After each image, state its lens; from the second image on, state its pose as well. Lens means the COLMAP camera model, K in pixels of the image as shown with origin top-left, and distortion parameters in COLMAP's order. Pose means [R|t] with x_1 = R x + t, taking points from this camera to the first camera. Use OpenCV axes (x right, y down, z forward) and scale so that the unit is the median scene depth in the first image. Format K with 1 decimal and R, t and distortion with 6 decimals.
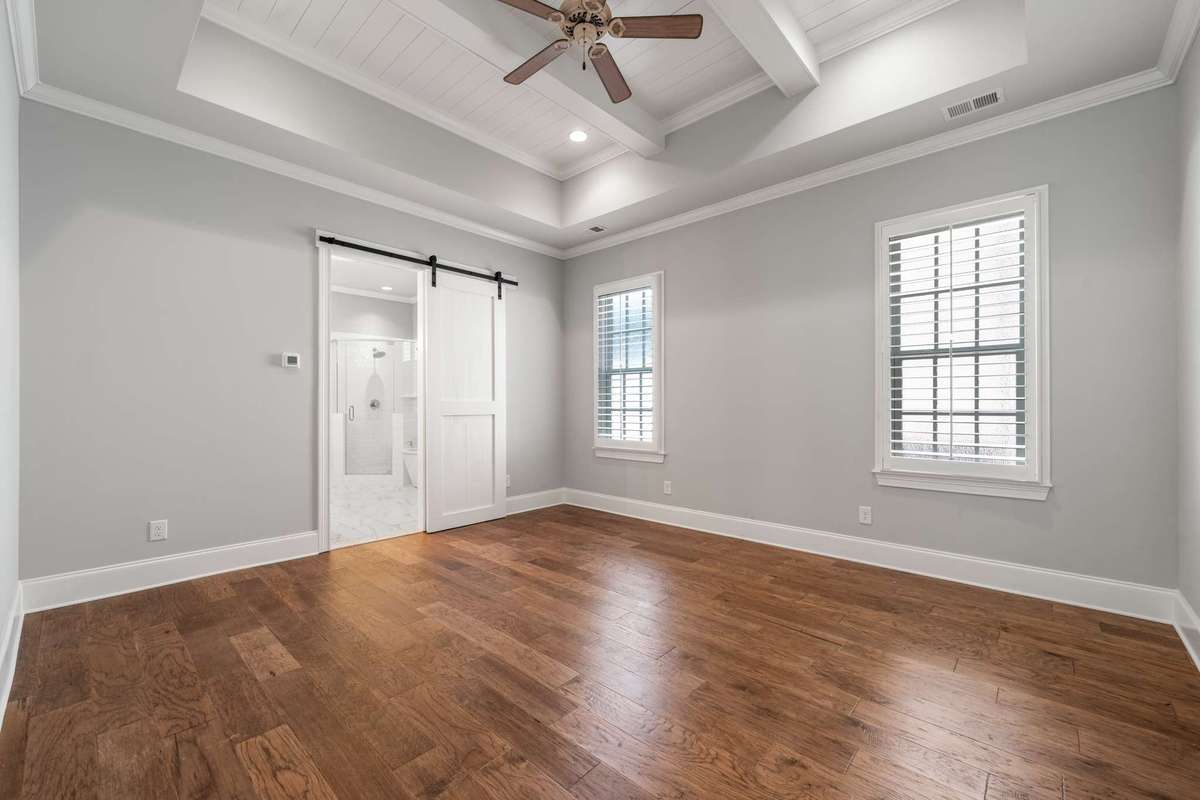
lens RADIAL K [[489.3, 0, 597.5], [0, 489.3, 402.9], [0, 0, 1]] dist [-0.001189, -0.000270]
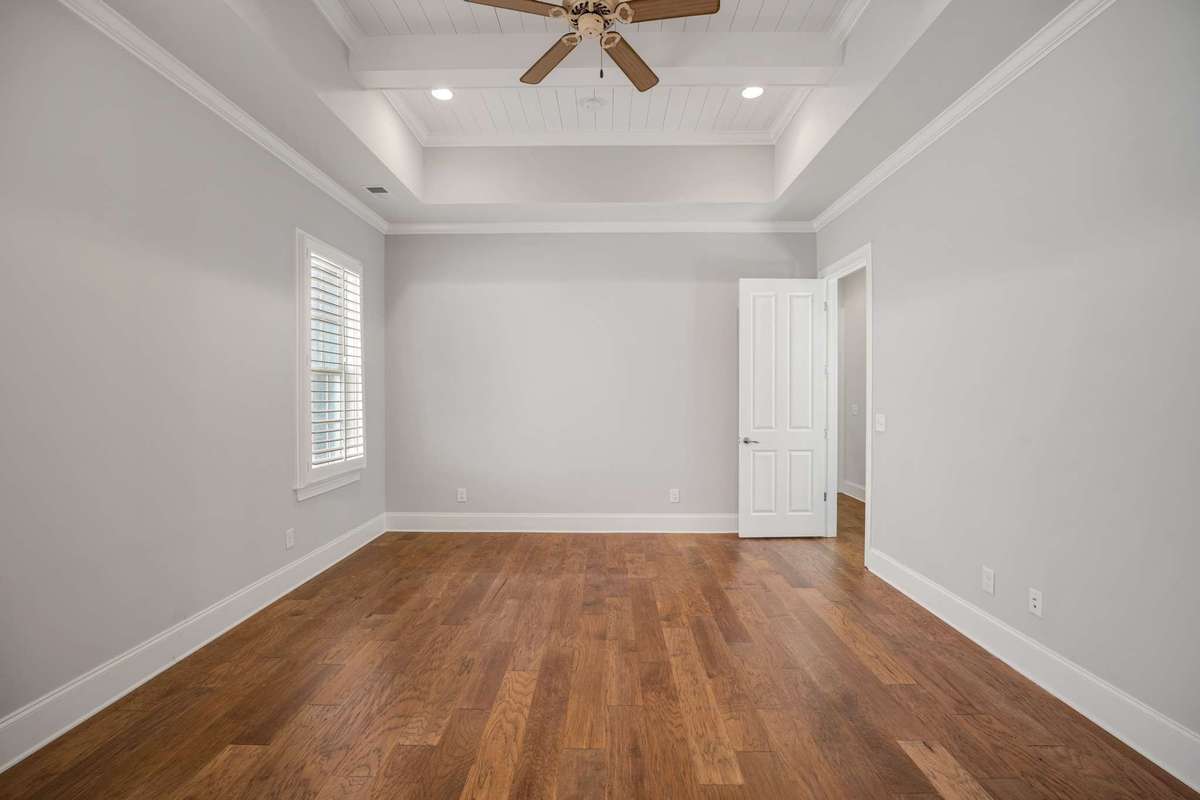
lens RADIAL K [[489.3, 0, 599.5], [0, 489.3, 397.1], [0, 0, 1]] dist [-0.001189, -0.000270]
pose [[-0.652409, -0.008724, 0.757817, -0.684238], [-0.005786, 0.999962, 0.006531, -0.061183], [-0.757845, -0.000123, -0.652435, 1.472126]]
